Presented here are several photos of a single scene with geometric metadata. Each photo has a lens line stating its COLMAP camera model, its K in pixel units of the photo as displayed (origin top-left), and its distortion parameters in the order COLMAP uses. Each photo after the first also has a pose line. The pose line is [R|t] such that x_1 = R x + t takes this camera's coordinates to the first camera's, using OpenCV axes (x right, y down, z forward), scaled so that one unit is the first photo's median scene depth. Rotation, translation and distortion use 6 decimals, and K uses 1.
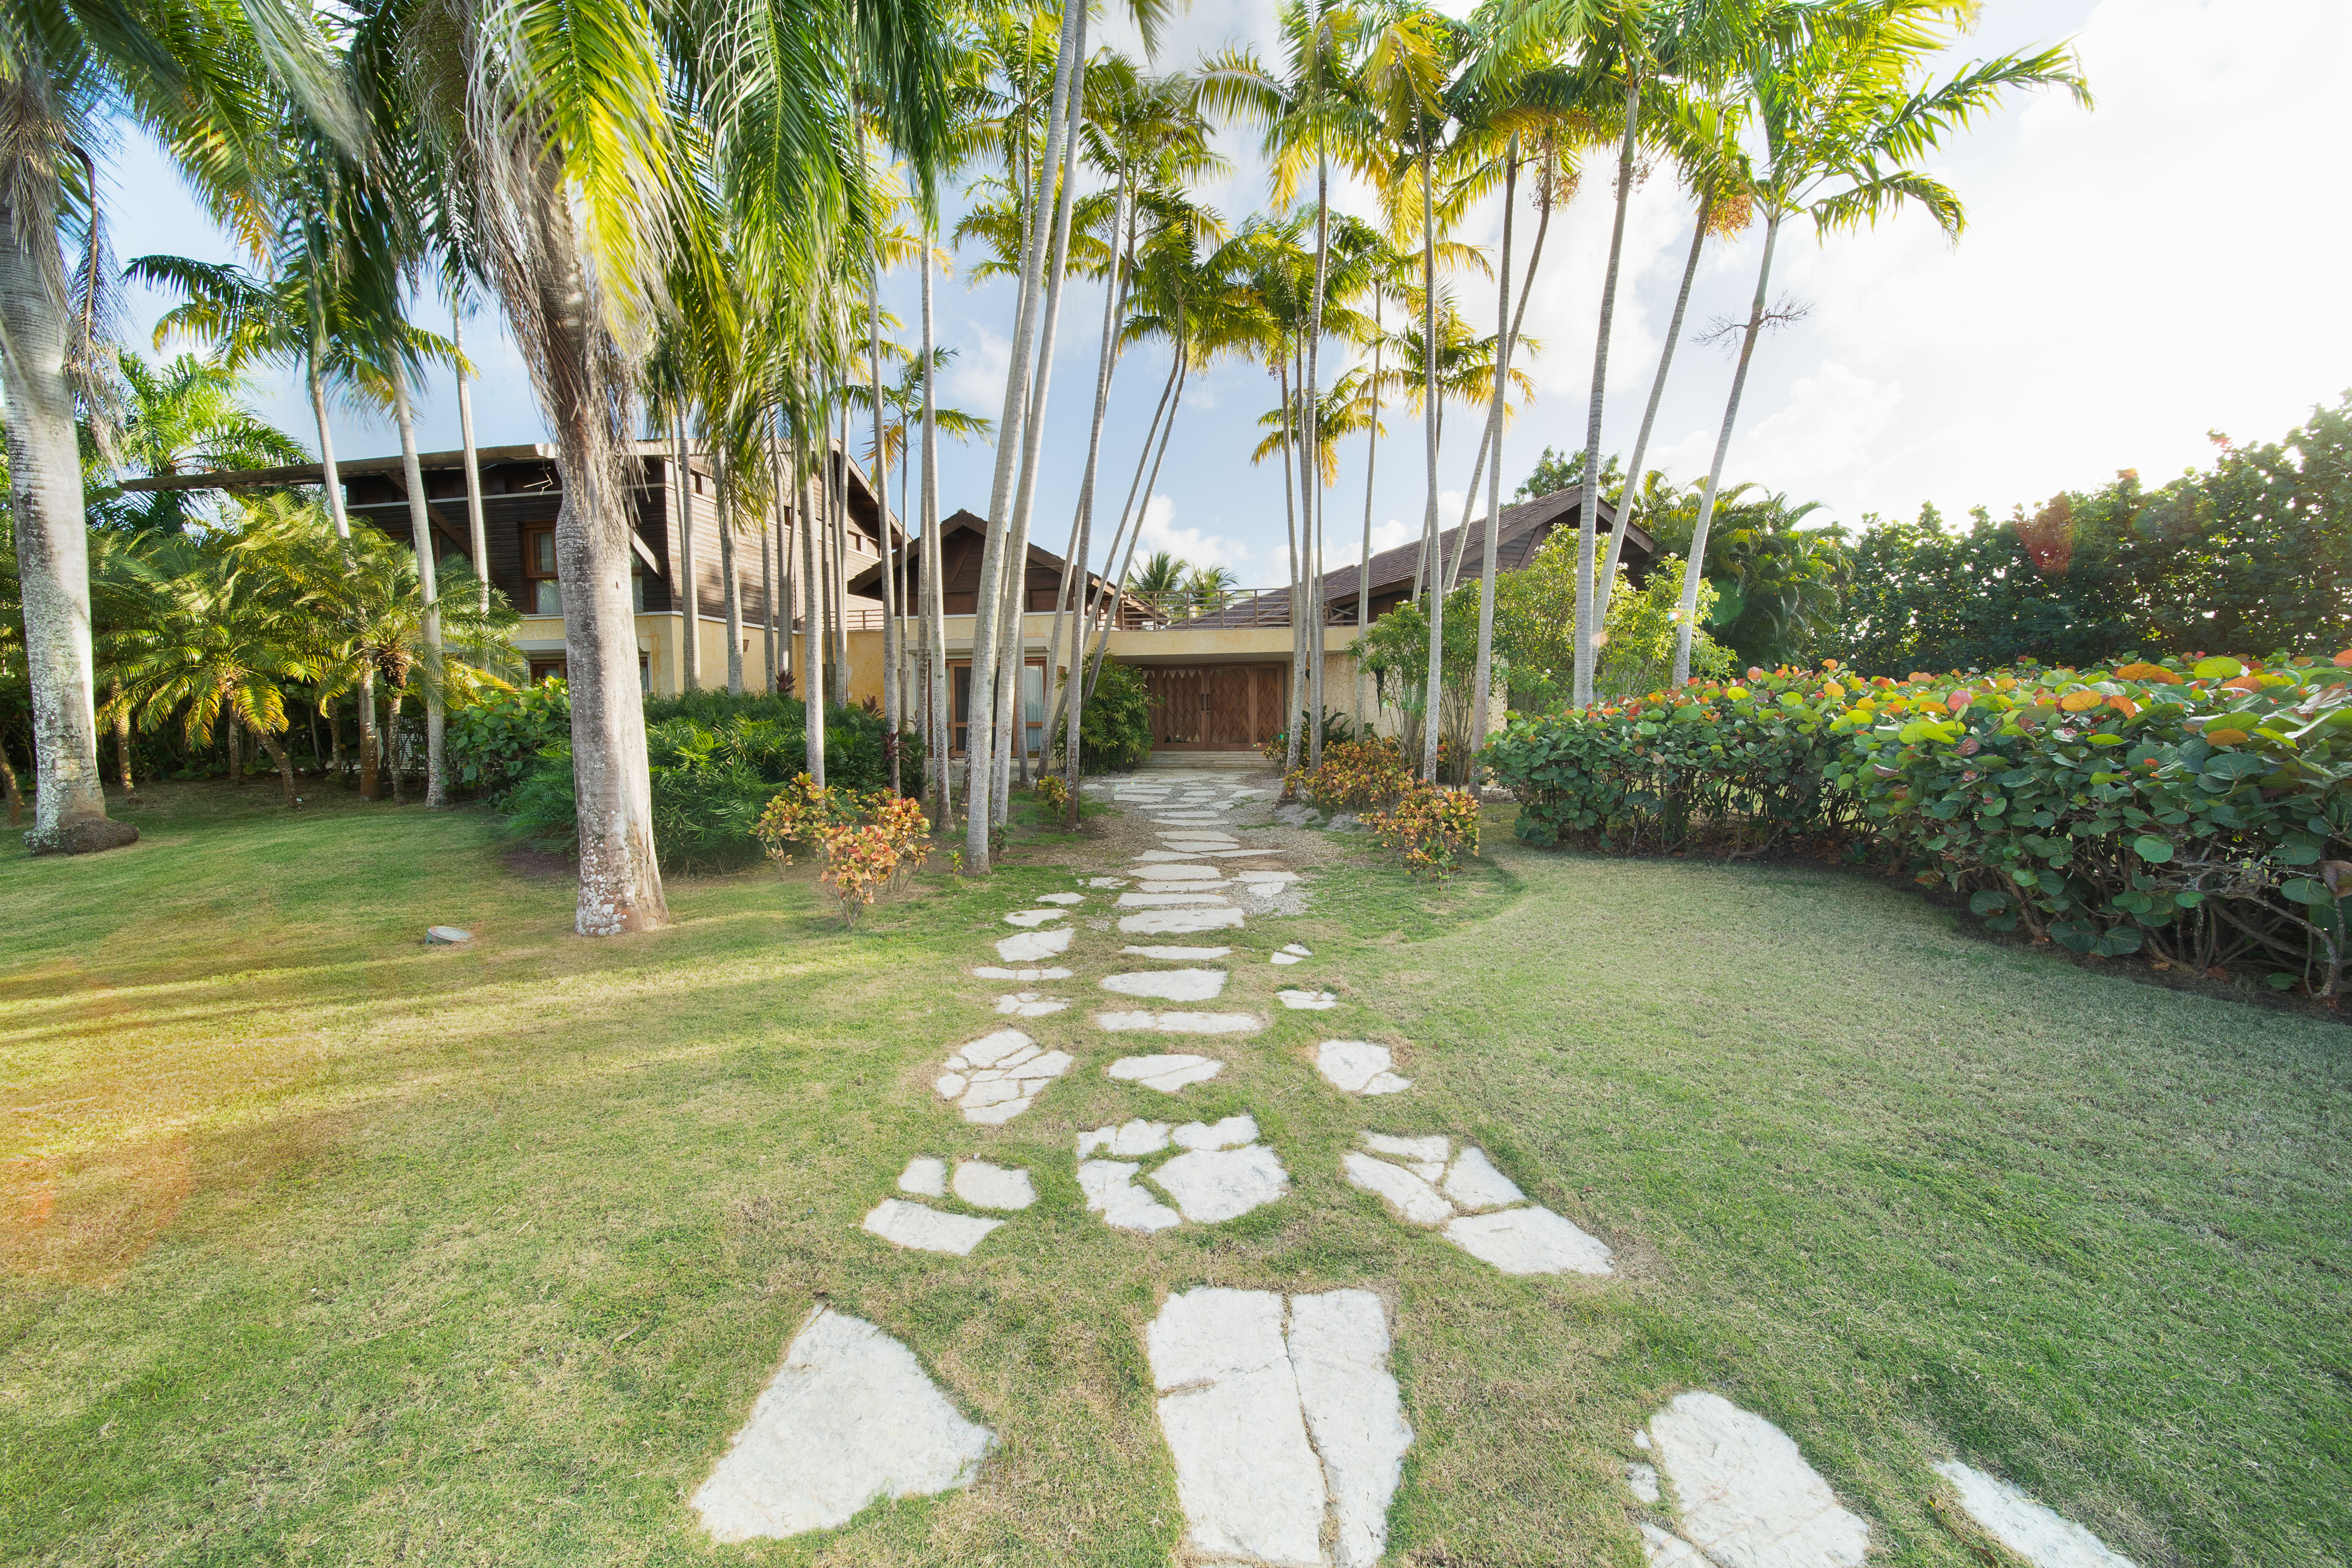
lens RADIAL K [[834.8, 0, 1174.3], [0, 834.8, 769.1], [0, 0, 1]] dist [-0.001042, -0.000242]
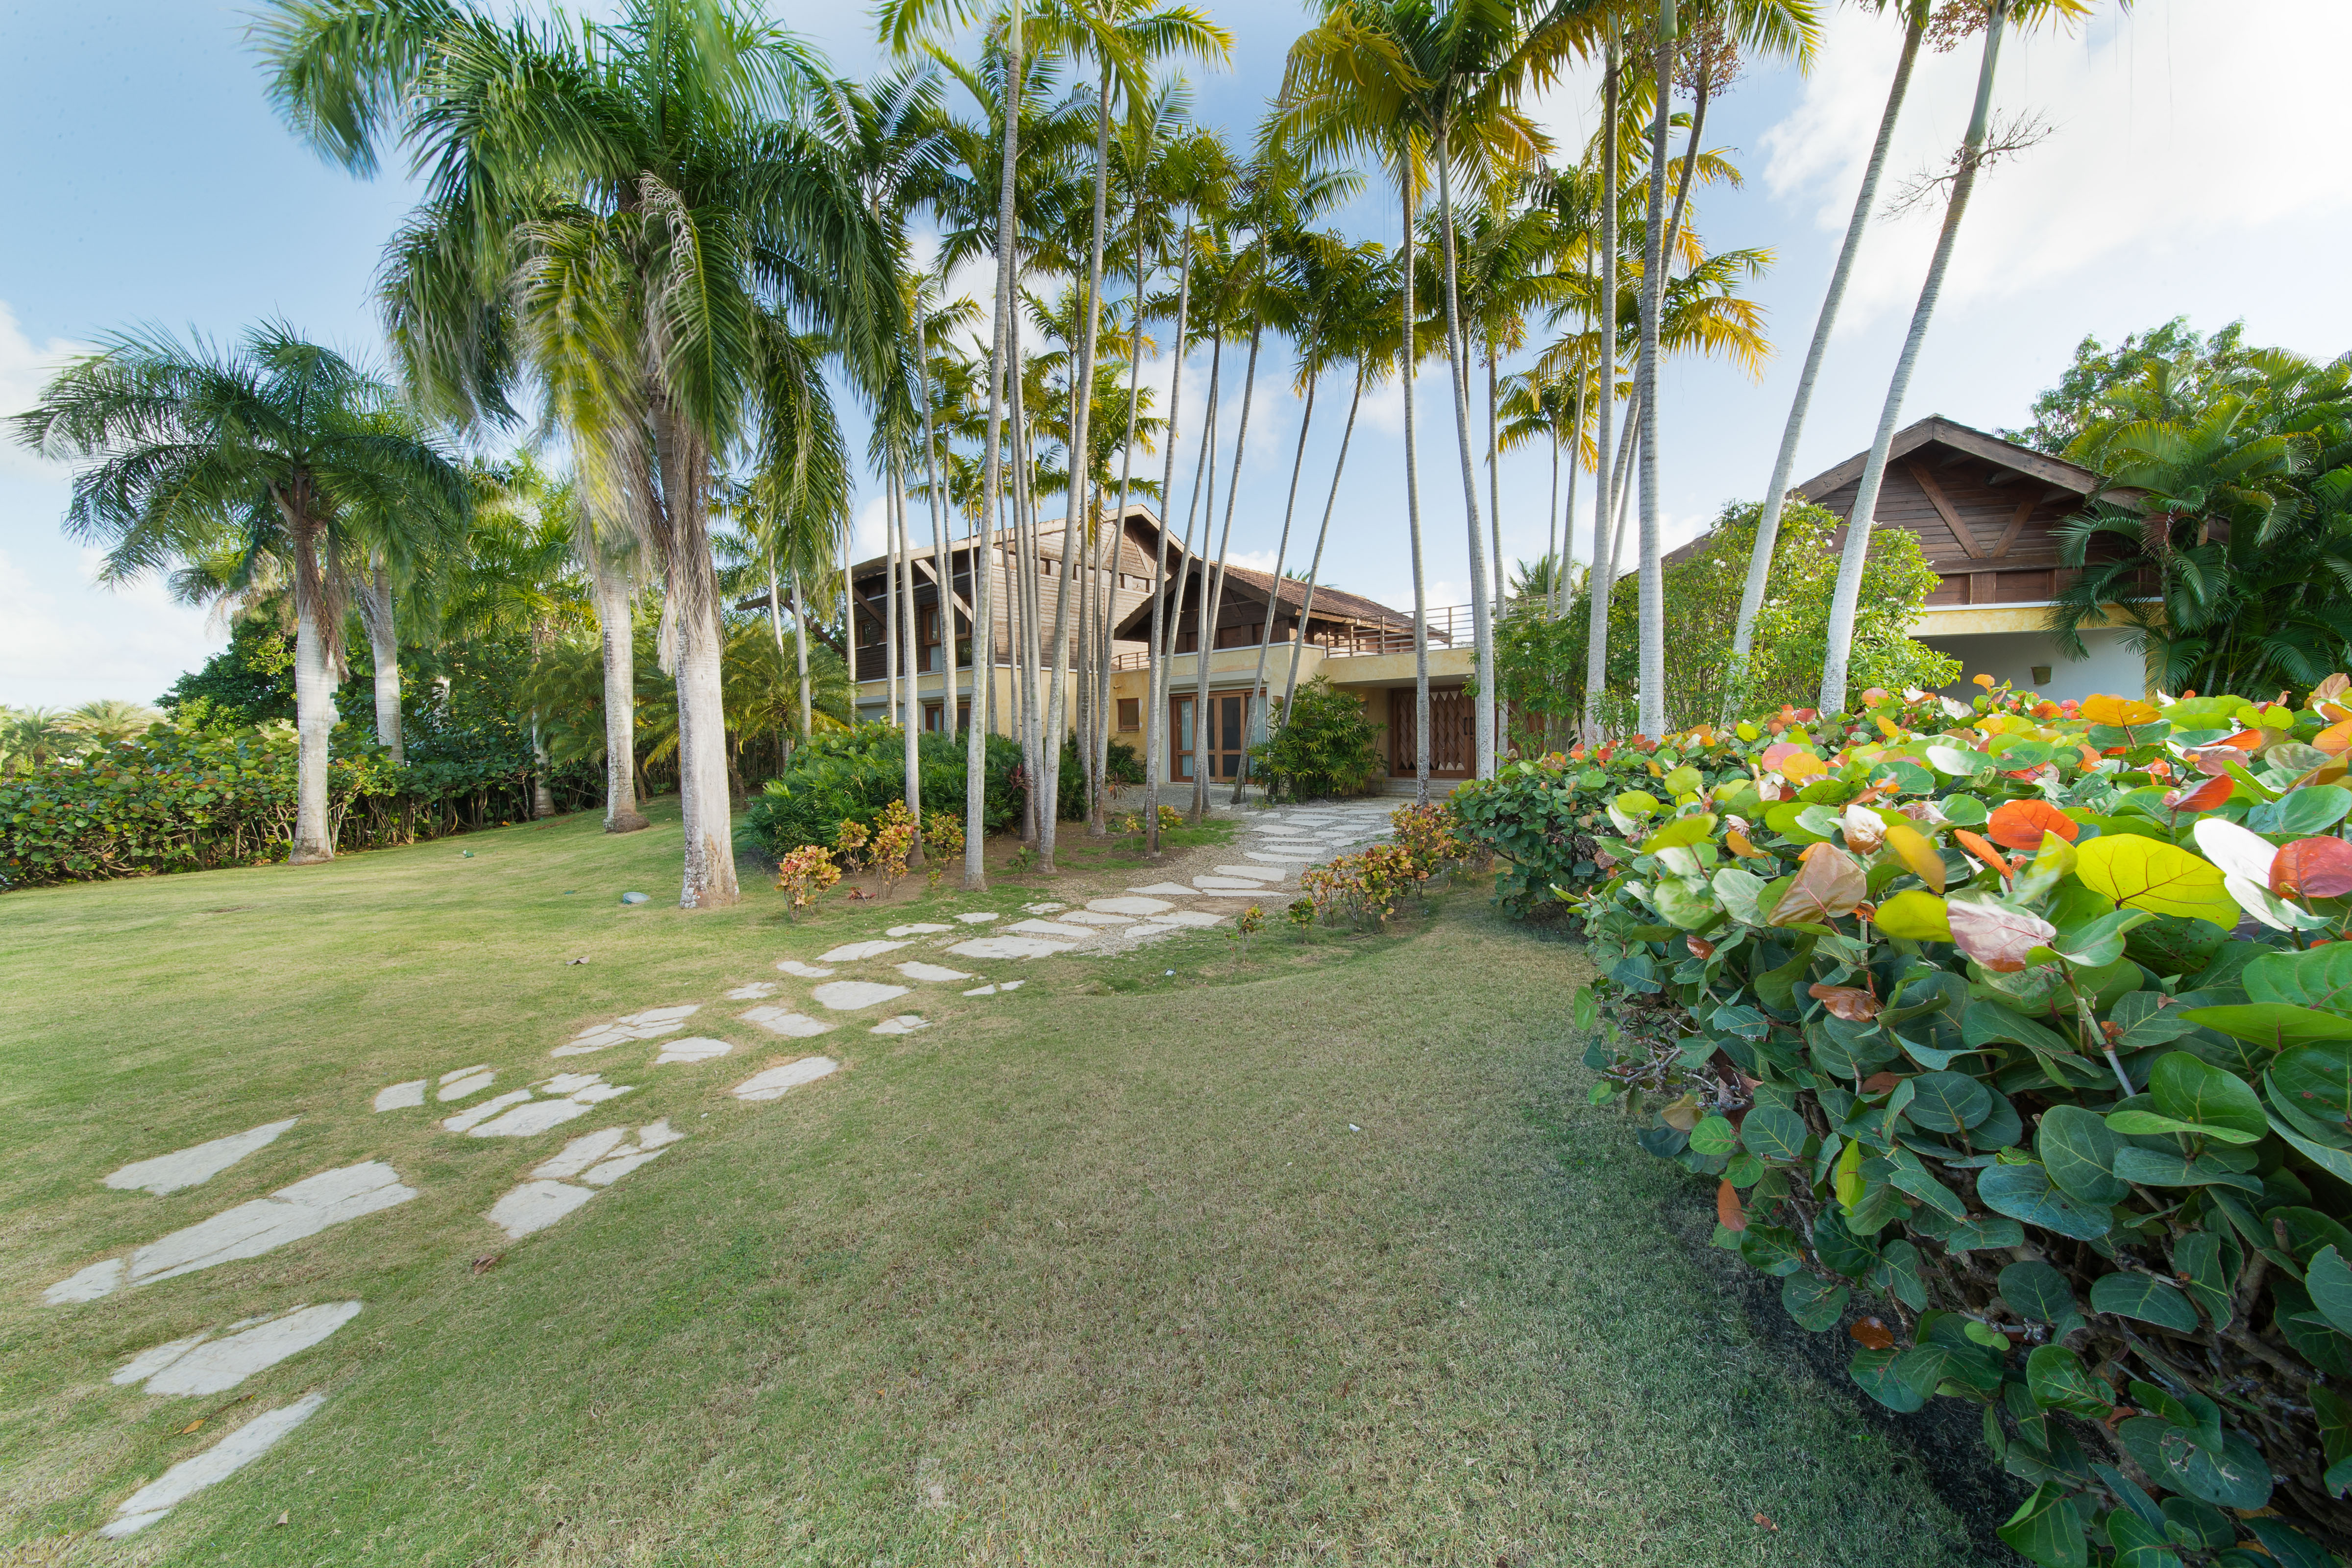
lens RADIAL K [[834.8, 0, 1174.3], [0, 834.8, 769.1], [0, 0, 1]] dist [-0.001042, -0.000242]
pose [[0.847092, 0.012116, -0.531307, 1.470480], [-0.020712, 0.999733, -0.010225, -0.097590], [0.531042, 0.019666, 0.847117, 0.301168]]
